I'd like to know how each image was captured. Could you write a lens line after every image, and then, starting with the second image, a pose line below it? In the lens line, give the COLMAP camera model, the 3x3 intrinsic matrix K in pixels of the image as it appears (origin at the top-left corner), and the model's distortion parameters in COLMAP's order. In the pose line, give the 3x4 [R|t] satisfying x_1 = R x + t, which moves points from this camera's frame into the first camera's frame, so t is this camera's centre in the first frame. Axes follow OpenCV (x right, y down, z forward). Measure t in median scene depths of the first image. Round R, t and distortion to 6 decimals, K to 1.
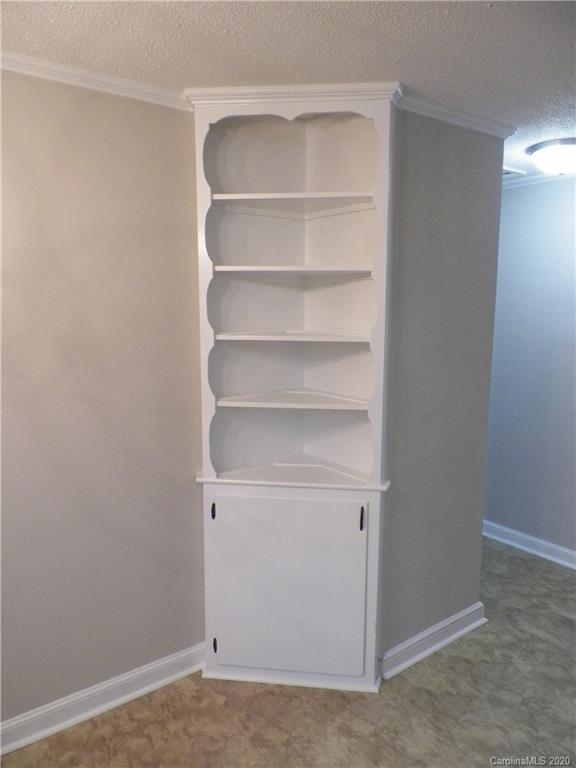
lens RADIAL K [[573.3, 0, 290.3], [0, 573.3, 385.4], [0, 0, 1]] dist [0.009018, -0.007776]
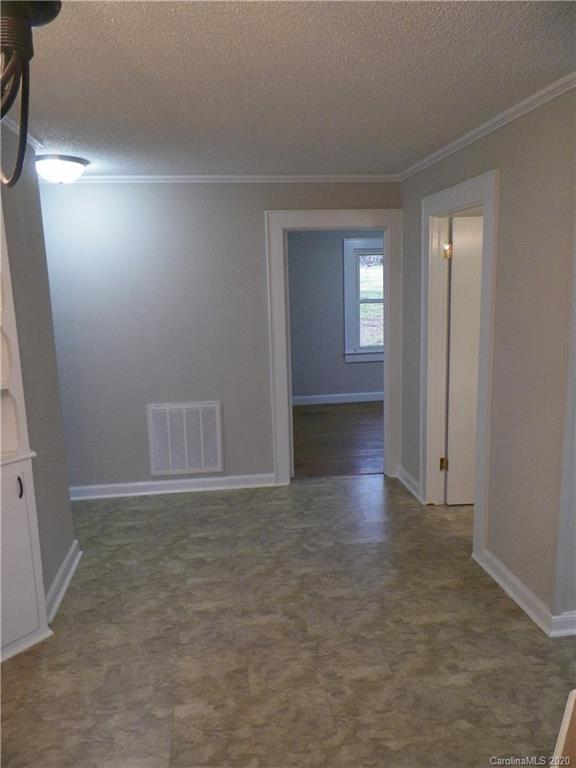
lens RADIAL K [[573.3, 0, 290.3], [0, 573.3, 385.4], [0, 0, 1]] dist [0.009018, -0.007776]
pose [[0.489529, -0.174354, 0.854378, -0.497106], [0.154128, 0.981680, 0.112023, -0.003685], [-0.858257, 0.076845, 0.507434, -0.018161]]
